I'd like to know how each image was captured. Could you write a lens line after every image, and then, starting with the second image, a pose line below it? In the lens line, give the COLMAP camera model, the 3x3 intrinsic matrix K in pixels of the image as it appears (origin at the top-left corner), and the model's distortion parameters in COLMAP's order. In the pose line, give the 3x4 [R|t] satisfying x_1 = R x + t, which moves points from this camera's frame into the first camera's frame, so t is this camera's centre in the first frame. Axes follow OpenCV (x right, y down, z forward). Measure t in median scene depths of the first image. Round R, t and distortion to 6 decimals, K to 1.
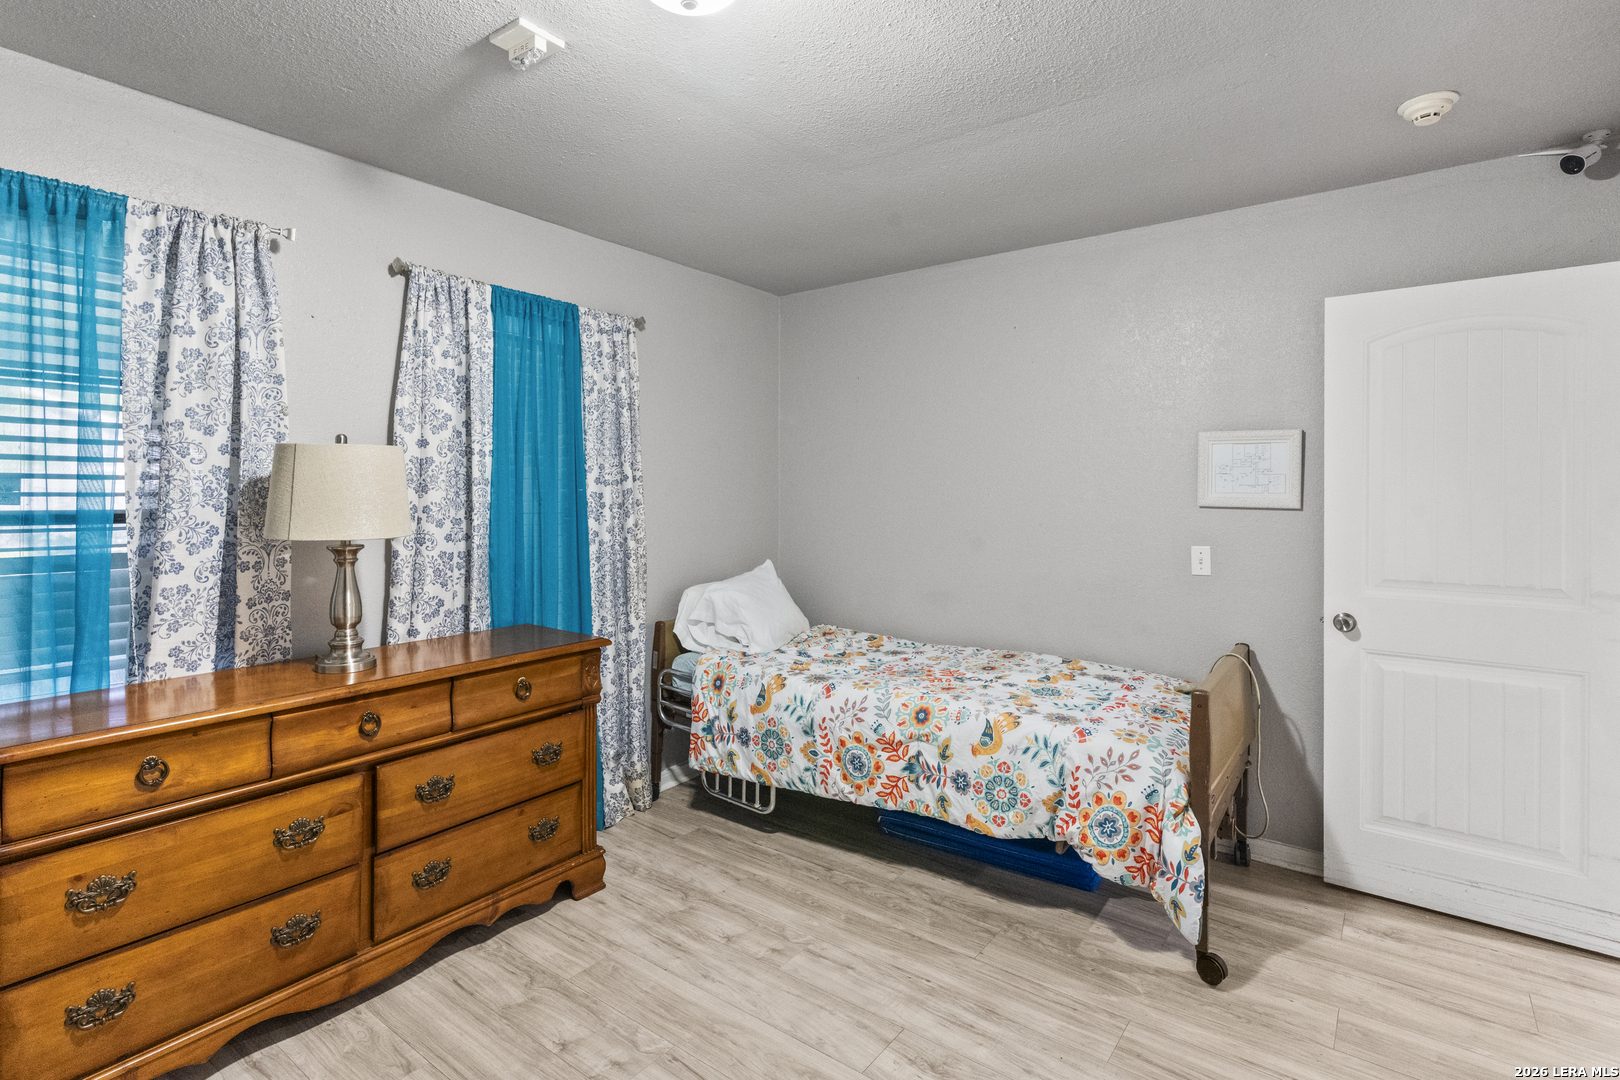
lens RADIAL K [[783.9, 0, 820.9], [0, 783.9, 498.8], [0, 0, 1]] dist [0.004195, 0.000446]
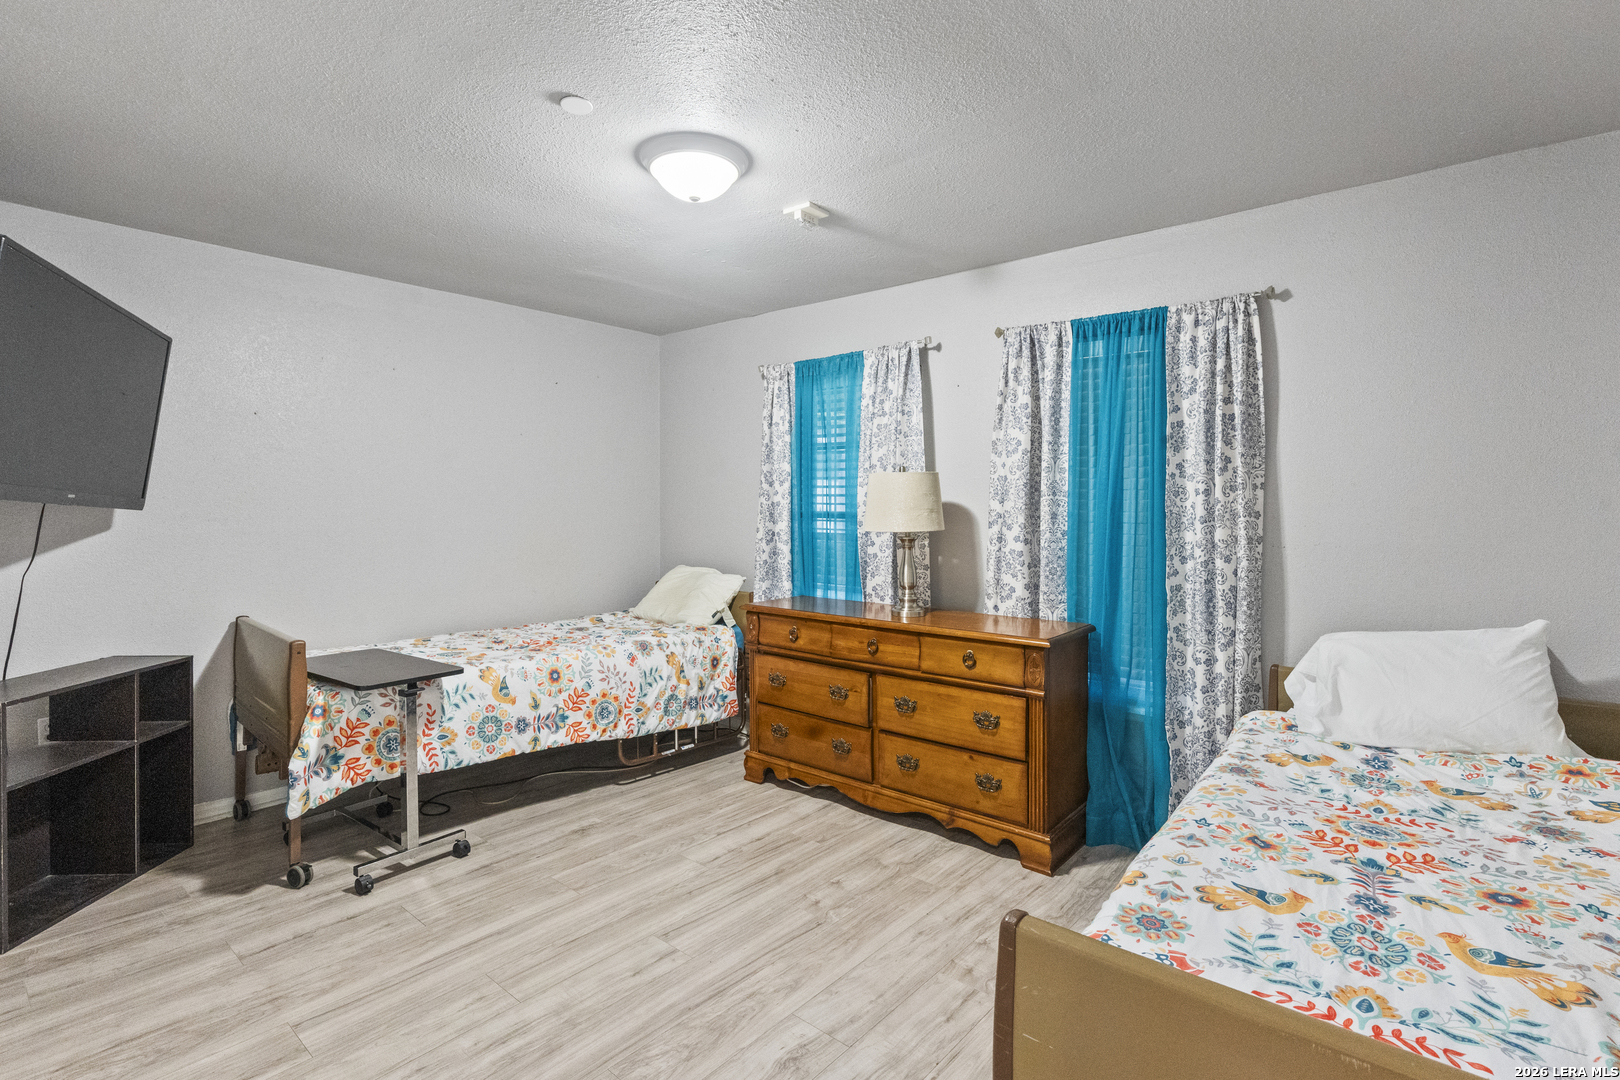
lens RADIAL K [[783.9, 0, 811.2], [0, 783.9, 524.0], [0, 0, 1]] dist [0.004195, 0.000446]
pose [[-0.062468, 0.027620, -0.997665, 0.965324], [-0.008238, 0.999569, 0.028189, -0.008588], [0.998013, 0.009980, -0.062213, 0.902378]]
